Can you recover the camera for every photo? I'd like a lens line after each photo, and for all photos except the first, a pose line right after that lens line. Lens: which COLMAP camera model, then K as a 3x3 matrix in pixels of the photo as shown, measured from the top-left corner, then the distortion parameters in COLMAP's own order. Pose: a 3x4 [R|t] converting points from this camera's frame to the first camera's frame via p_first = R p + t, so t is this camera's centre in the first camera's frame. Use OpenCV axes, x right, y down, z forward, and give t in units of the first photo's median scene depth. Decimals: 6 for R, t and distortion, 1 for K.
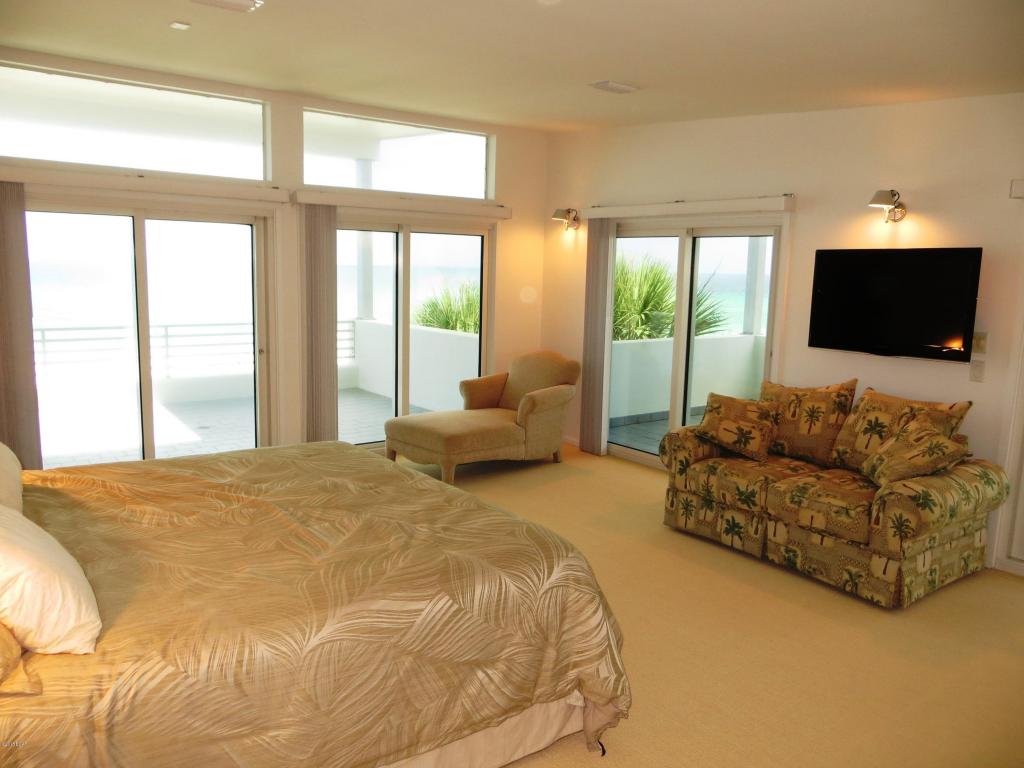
lens RADIAL K [[767.5, 0, 512.0], [0, 767.5, 384.0], [0, 0, 1]] dist [-0.018654, 0.003799]
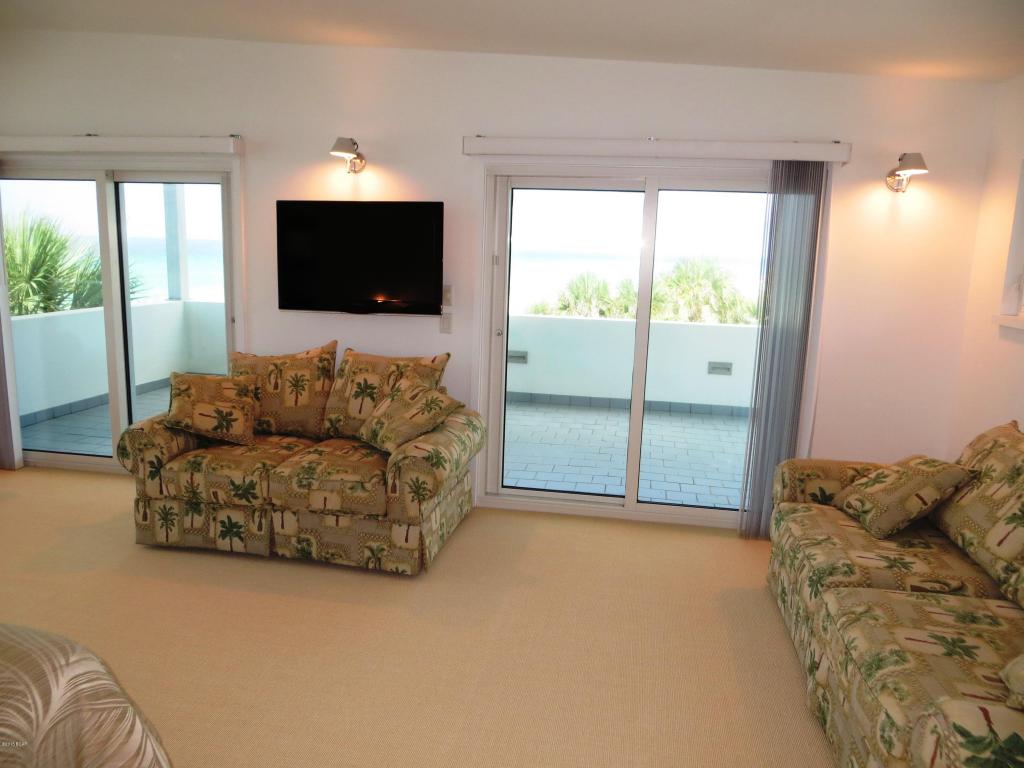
lens RADIAL K [[767.5, 0, 512.0], [0, 767.5, 384.0], [0, 0, 1]] dist [-0.018654, 0.003799]
pose [[0.731382, -0.122141, 0.670941, -0.030751], [0.090383, 0.992513, 0.082155, -0.012248], [-0.675952, 0.000555, 0.736946, 0.171039]]
